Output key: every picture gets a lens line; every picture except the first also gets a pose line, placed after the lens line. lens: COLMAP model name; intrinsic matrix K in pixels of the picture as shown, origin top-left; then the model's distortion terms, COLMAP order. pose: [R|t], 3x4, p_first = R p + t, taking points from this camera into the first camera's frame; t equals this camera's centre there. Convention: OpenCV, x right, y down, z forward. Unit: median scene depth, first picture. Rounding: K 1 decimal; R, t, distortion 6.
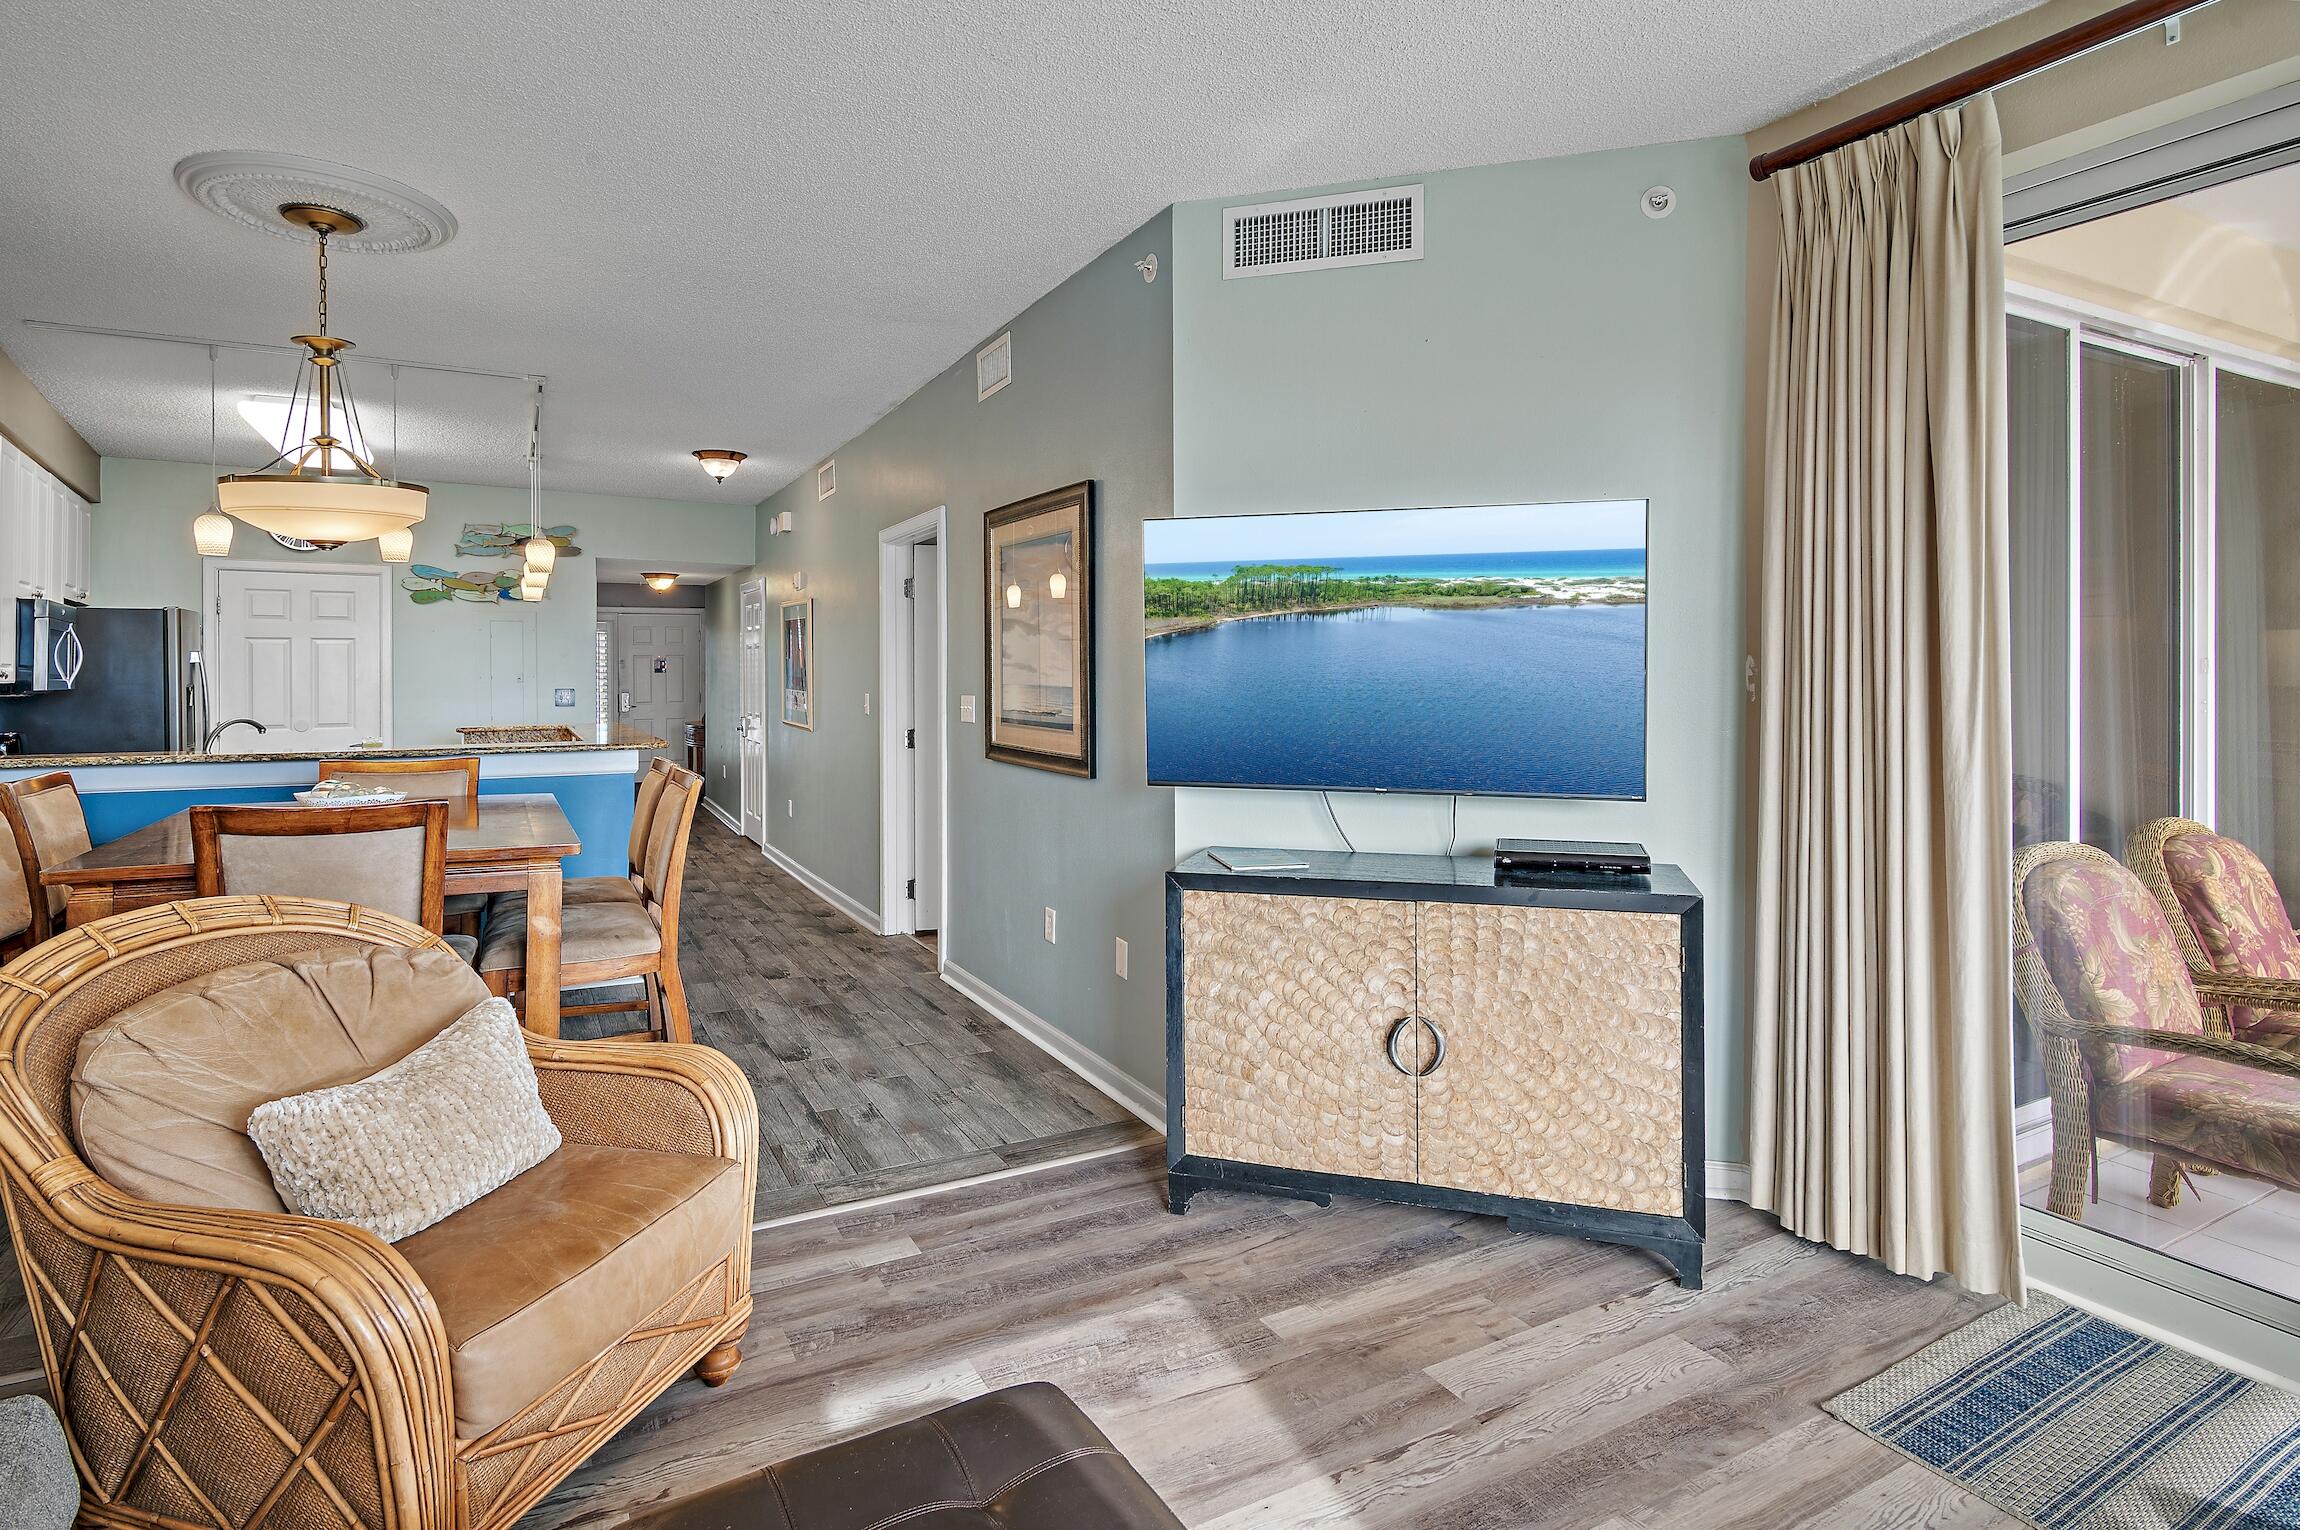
lens RADIAL K [[1156.4, 0, 1124.3], [0, 1156.4, 680.8], [0, 0, 1]] dist [-0.007585, 0.000385]
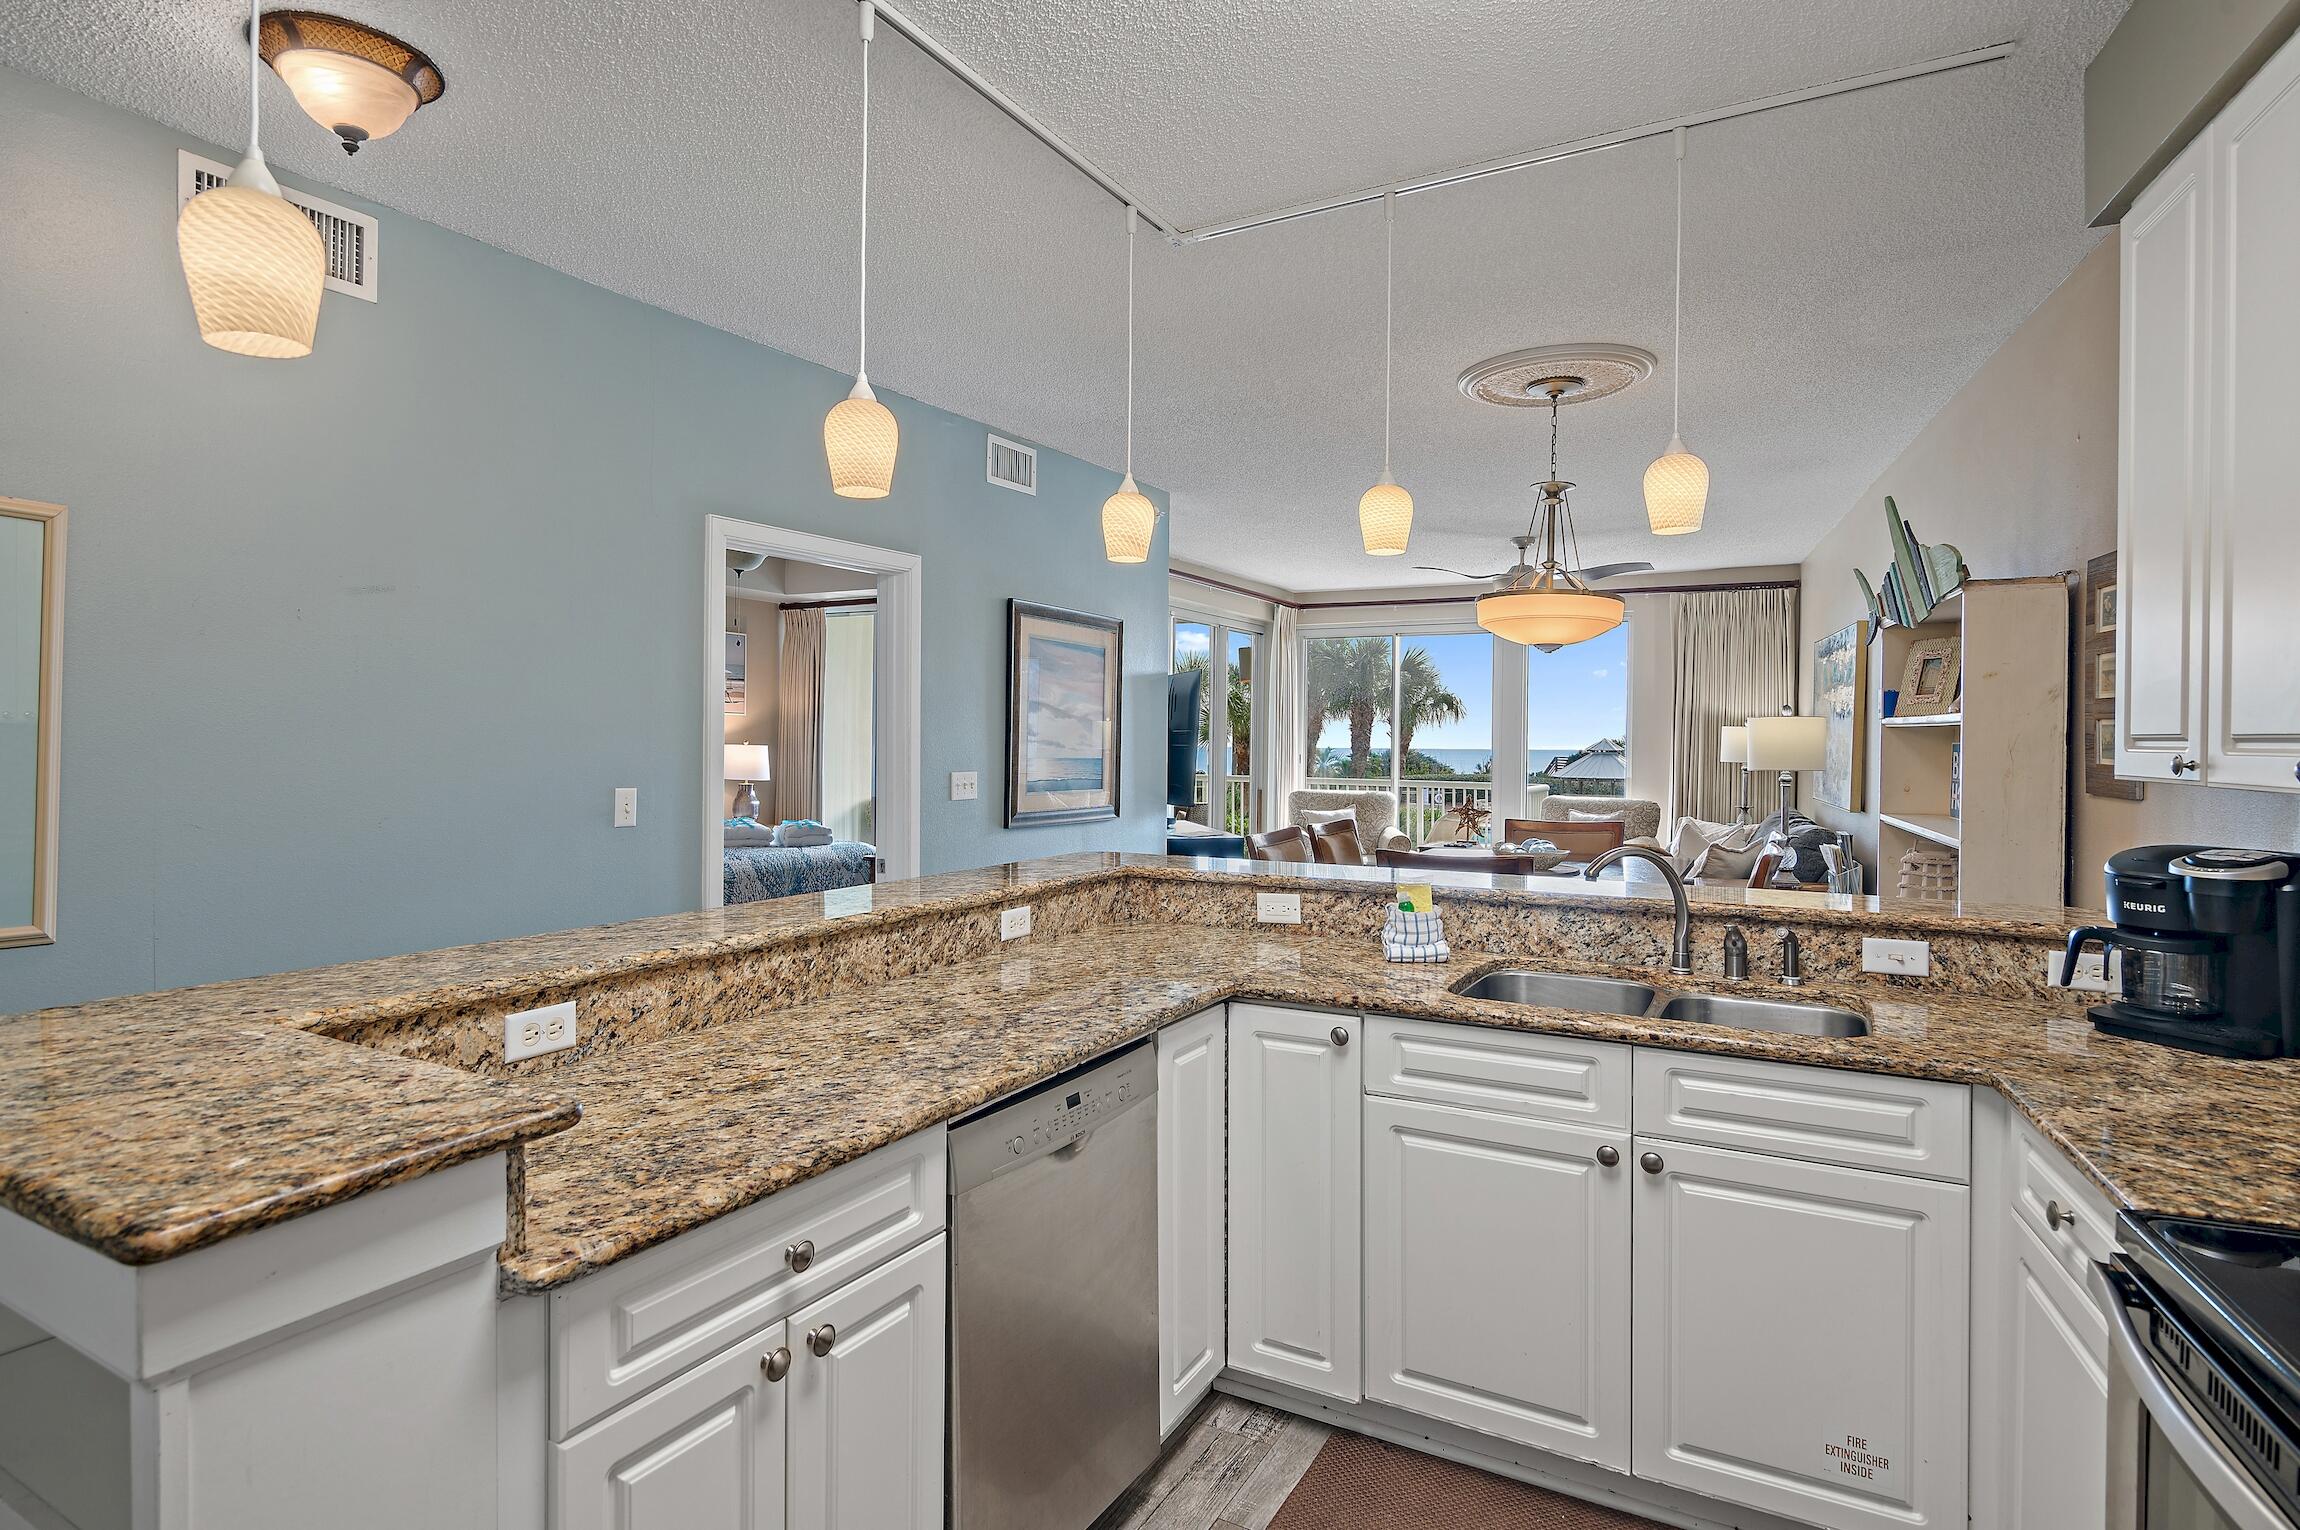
lens RADIAL K [[1187.7, 0, 1158.1], [0, 1187.7, 767.5], [0, 0, 1]] dist [-0.005121, -0.000049]
pose [[-0.542796, -0.020155, 0.839623, -1.761153], [0.001320, 0.999690, 0.024850, -0.026000], [-0.839864, 0.014597, -0.542601, 2.318215]]
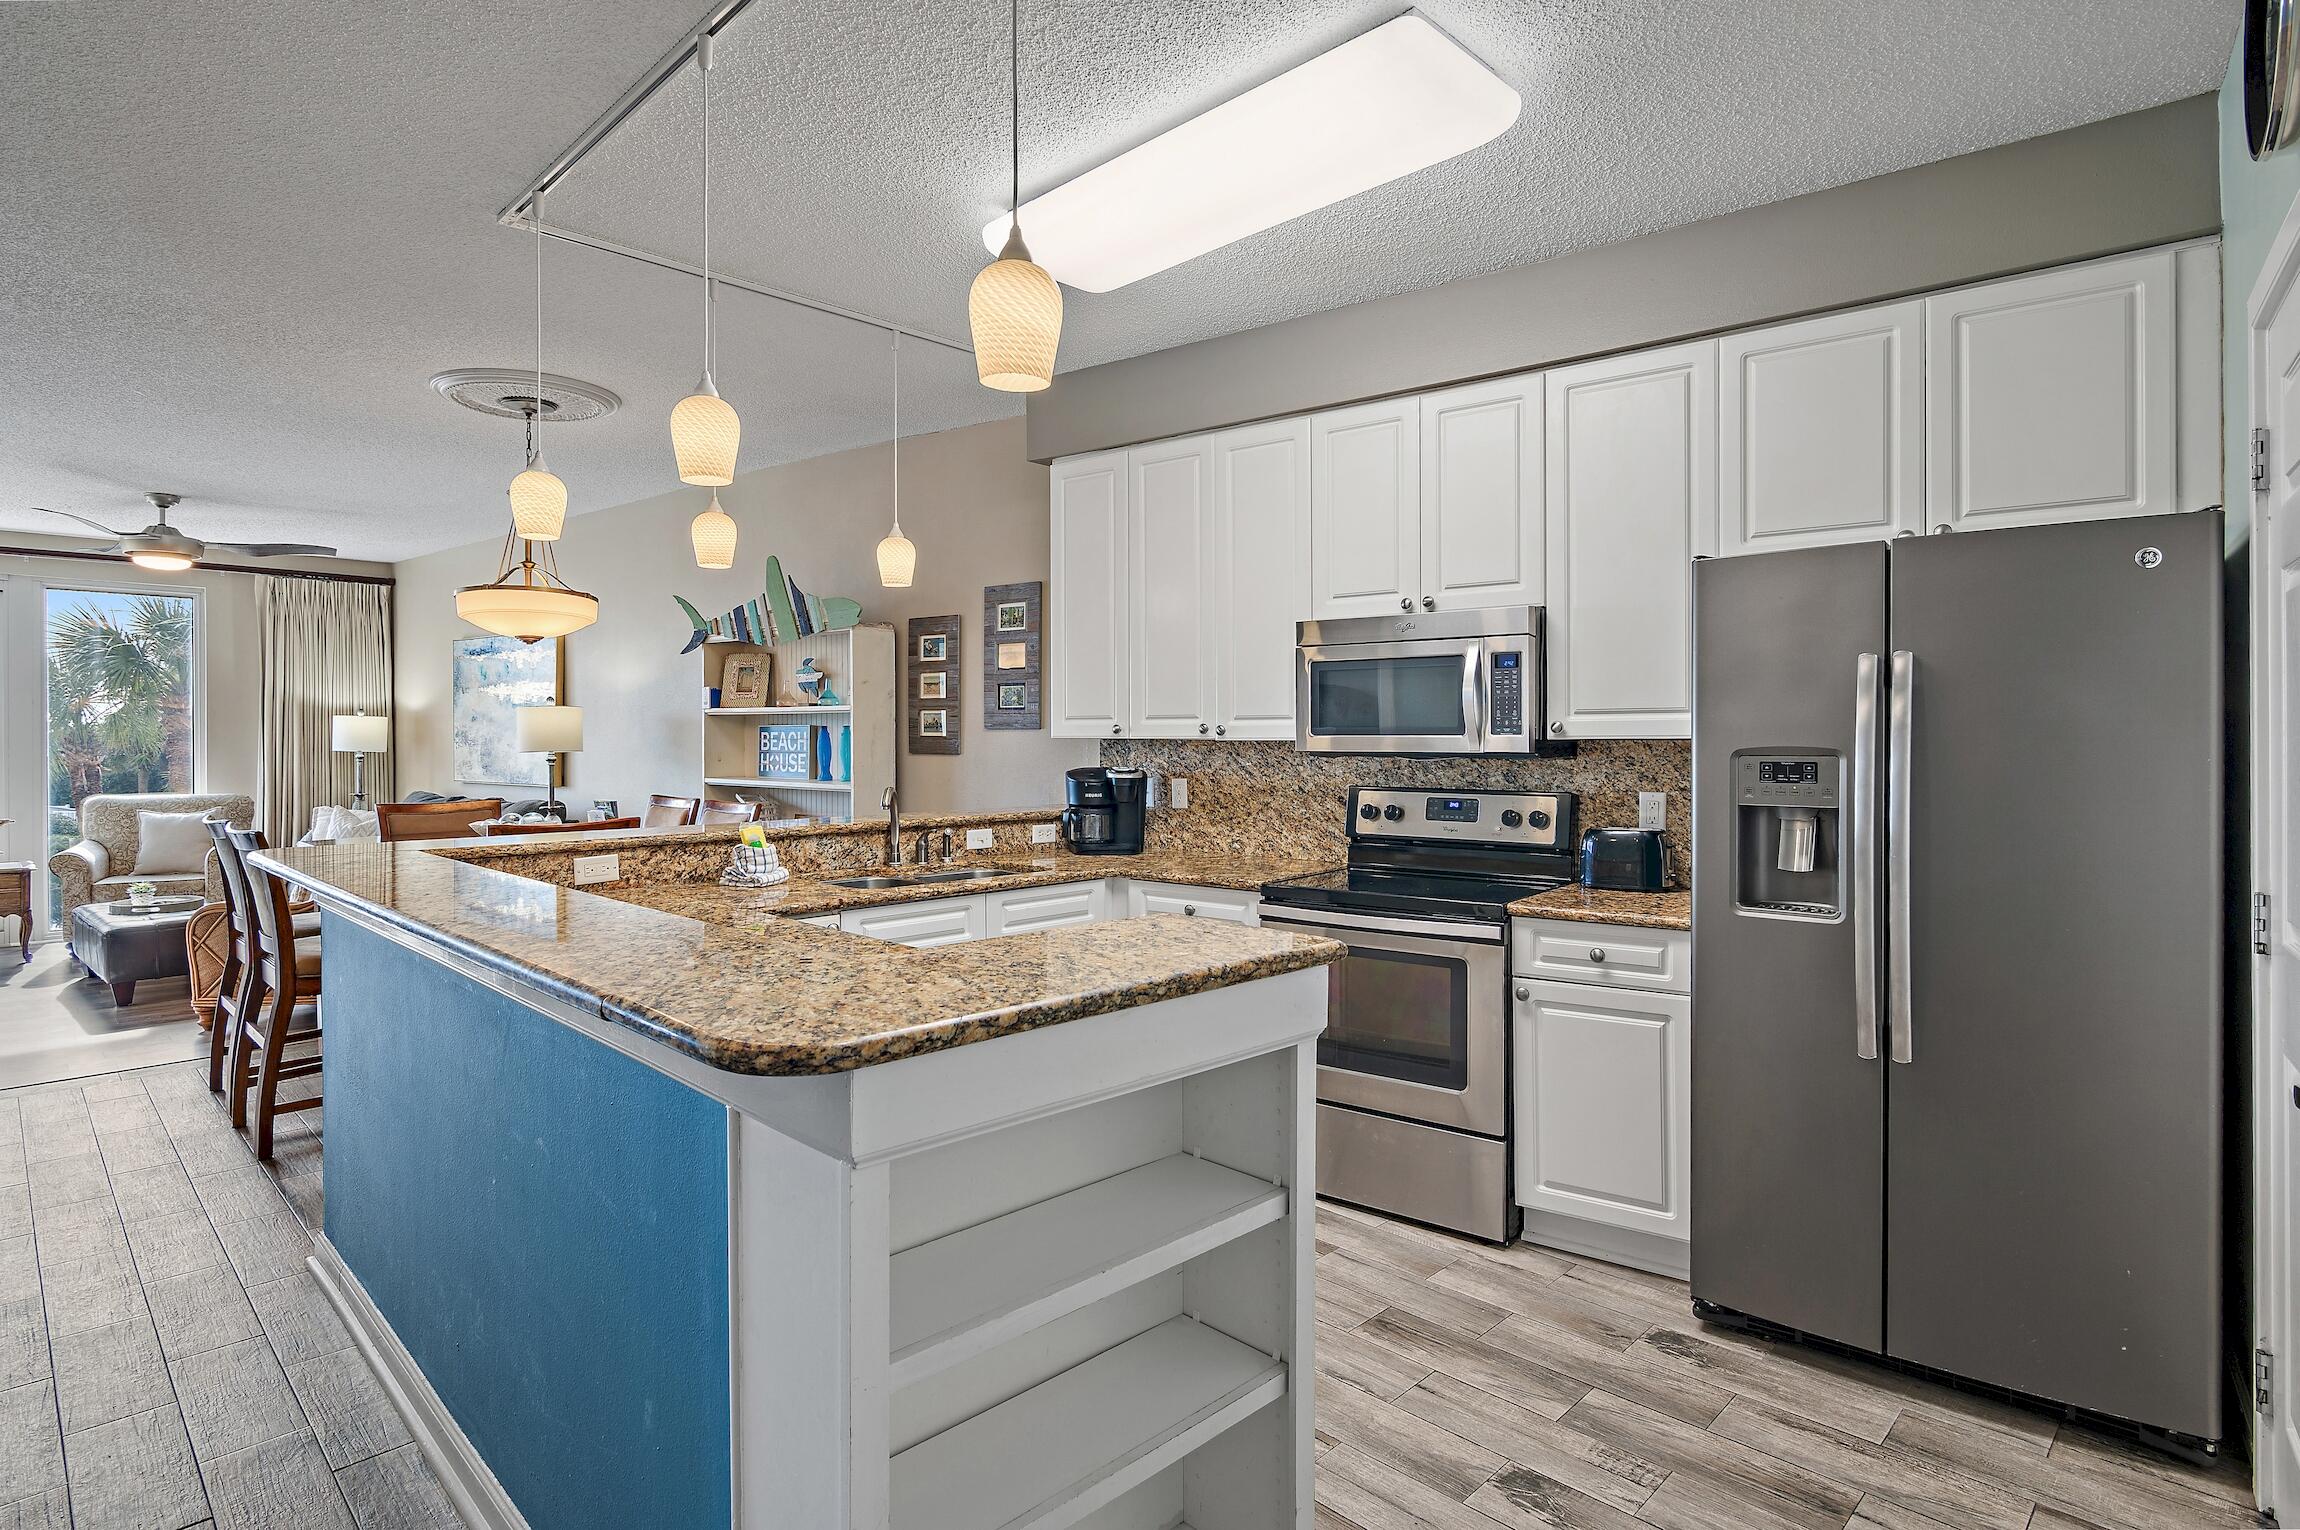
lens RADIAL K [[1168.4, 0, 1145.8], [0, 1168.4, 747.8], [0, 0, 1]] dist [-0.003114, -0.000569]
pose [[-0.954480, 0.007652, -0.298177, -1.120744], [0.003474, 0.999888, 0.014538, -0.008484], [0.298255, 0.012841, -0.954400, 2.895392]]
